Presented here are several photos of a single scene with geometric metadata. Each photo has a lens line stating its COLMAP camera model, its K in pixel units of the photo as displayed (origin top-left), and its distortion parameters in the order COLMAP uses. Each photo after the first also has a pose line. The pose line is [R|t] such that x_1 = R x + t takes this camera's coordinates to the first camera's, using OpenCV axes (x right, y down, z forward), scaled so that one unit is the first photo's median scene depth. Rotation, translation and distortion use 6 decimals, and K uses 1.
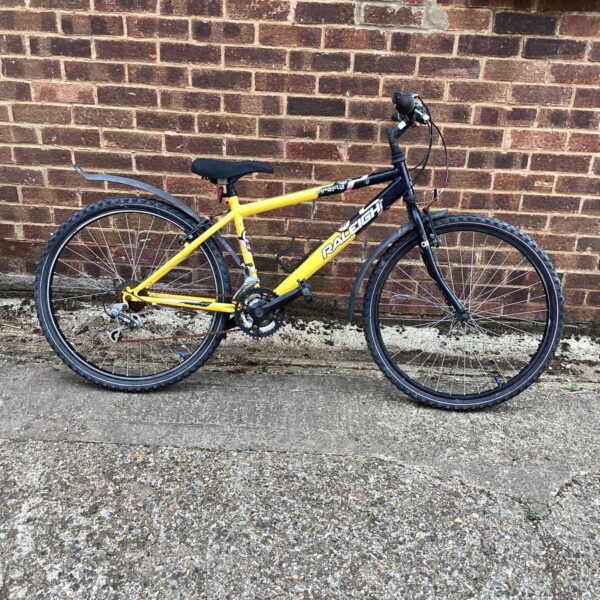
lens RADIAL K [[701.2, 0, 299.0], [0, 701.2, 311.7], [0, 0, 1]] dist [0.003639, 0.000000]
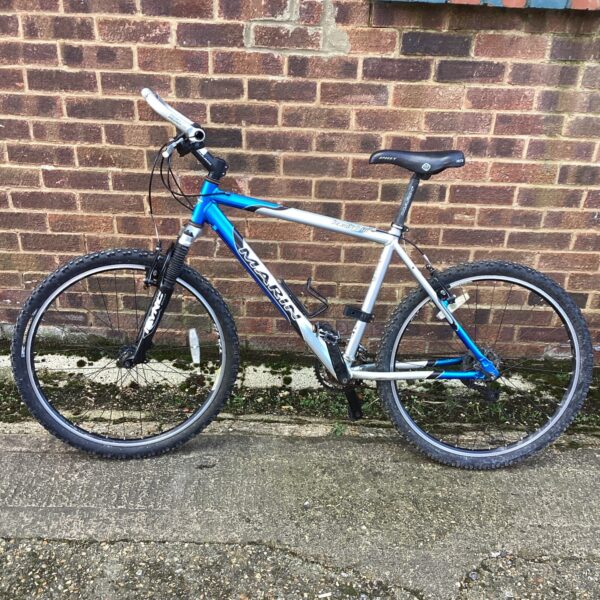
lens RADIAL K [[701.2, 0, 310.7], [0, 701.2, 299.4], [0, 0, 1]] dist [0.003639, 0.000000]
pose [[0.999415, -0.019681, 0.027983, 0.128333], [0.018537, 0.999005, 0.040554, -0.122712], [-0.028753, -0.040011, 0.998785, 0.097182]]
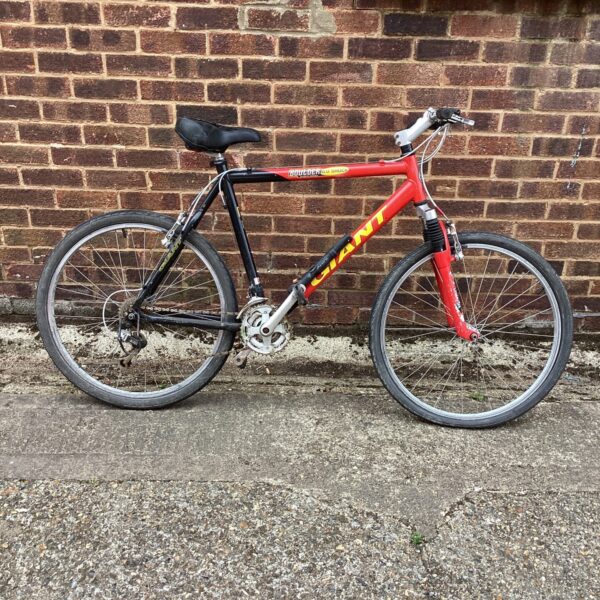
lens RADIAL K [[701.2, 0, 311.2], [0, 701.2, 306.8], [0, 0, 1]] dist [0.003639, 0.000000]
pose [[0.998861, -0.032159, 0.035260, 0.128623], [0.031813, 0.999440, 0.010330, -0.035576], [-0.035573, -0.009196, 0.999325, 0.031700]]
